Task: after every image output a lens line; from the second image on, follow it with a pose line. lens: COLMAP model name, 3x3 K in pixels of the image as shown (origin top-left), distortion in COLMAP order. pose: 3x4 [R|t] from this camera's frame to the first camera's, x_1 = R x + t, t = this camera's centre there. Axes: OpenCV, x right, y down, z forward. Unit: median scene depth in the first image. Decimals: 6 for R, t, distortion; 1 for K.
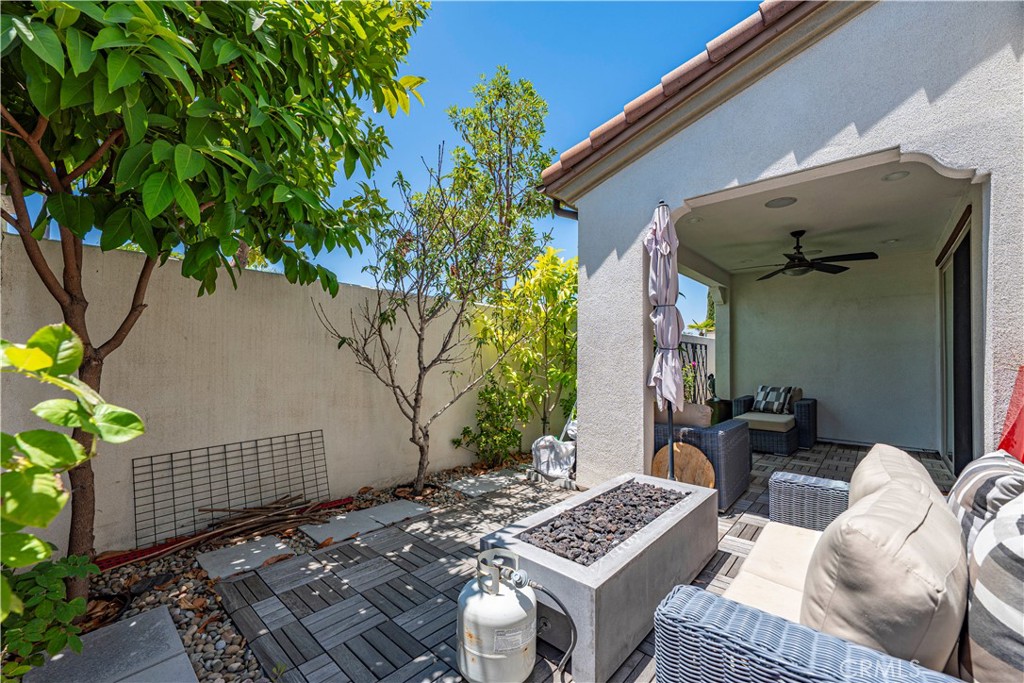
lens RADIAL K [[406.1, 0, 515.4], [0, 406.1, 356.4], [0, 0, 1]] dist [-0.001906, -0.000116]
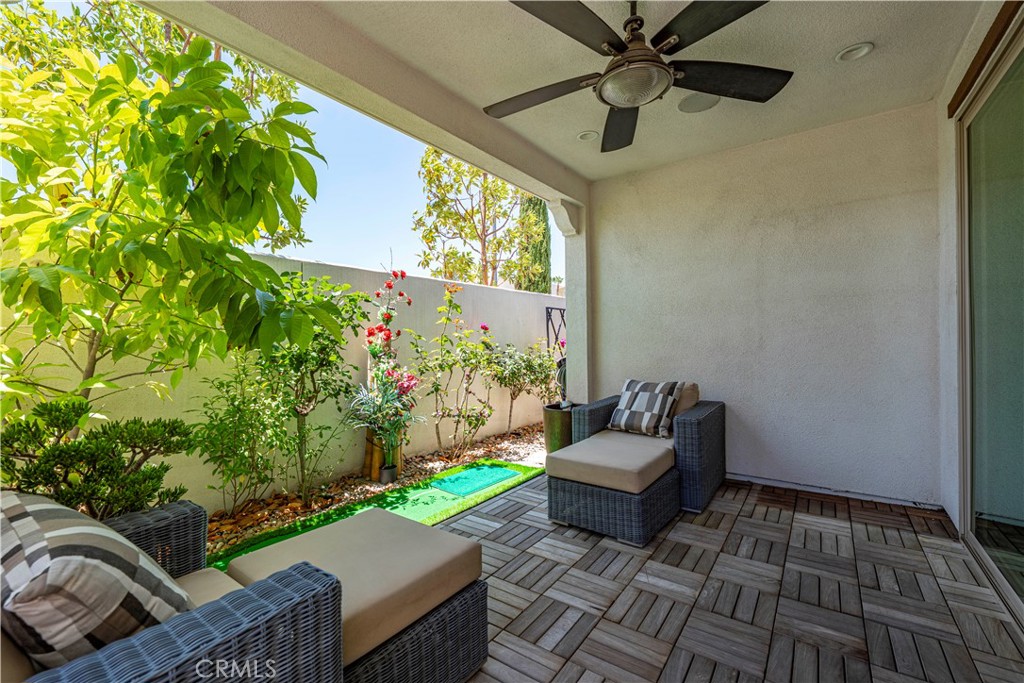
lens RADIAL K [[431.9, 0, 512.0], [0, 431.9, 341.5], [0, 0, 1]] dist [0.001101, 0.000088]
pose [[0.994743, -0.017620, 0.100880, 0.366350], [0.016713, 0.999812, 0.009825, 0.012711], [-0.101034, -0.008088, 0.994850, 0.416468]]
